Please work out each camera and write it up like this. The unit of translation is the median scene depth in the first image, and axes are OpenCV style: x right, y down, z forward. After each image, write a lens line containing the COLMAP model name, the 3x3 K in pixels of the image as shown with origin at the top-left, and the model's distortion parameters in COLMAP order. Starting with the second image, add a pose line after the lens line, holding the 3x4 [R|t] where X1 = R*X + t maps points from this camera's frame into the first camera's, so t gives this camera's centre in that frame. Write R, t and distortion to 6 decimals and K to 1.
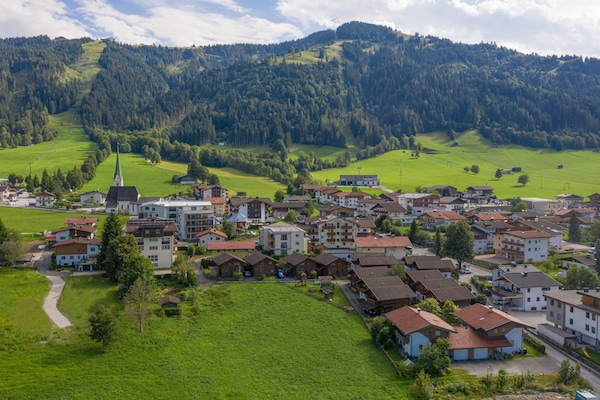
lens RADIAL K [[481.5, 0, 300.0], [0, 481.5, 200.0], [0, 0, 1]] dist [-0.007666, -0.002875]
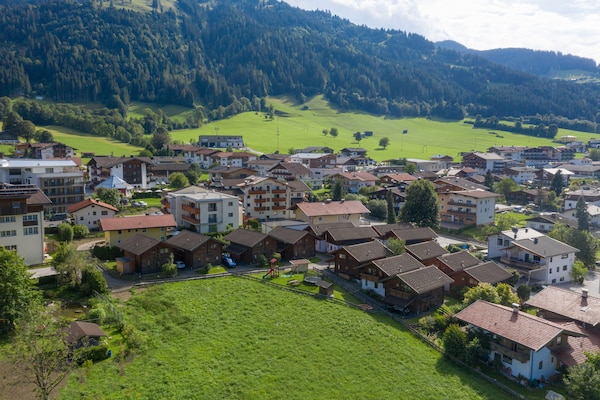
lens RADIAL K [[481.5, 0, 300.0], [0, 481.5, 200.0], [0, 0, 1]] dist [-0.007666, -0.002875]
pose [[0.936956, -0.032220, 0.347959, -0.037184], [0.008836, 0.997606, 0.068581, 0.004720], [-0.349336, -0.061183, 0.934998, 0.070285]]
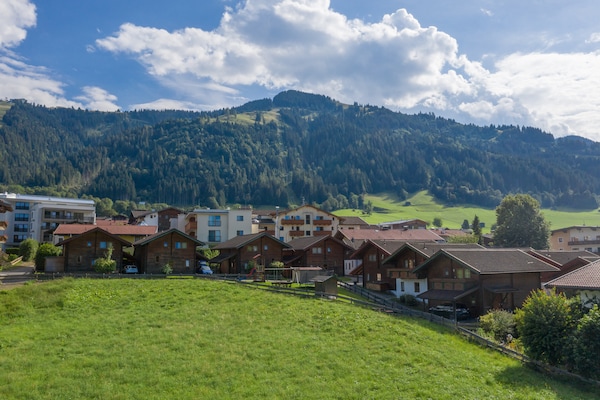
lens RADIAL K [[498.8, 0, 300.0], [0, 498.8, 200.0], [0, 0, 1]] dist [-0.009602, -0.003810]
pose [[0.991283, 0.003207, 0.131709, -0.002889], [0.019733, 0.984812, -0.172499, 0.035612], [-0.130262, 0.173594, 0.976164, 0.106187]]
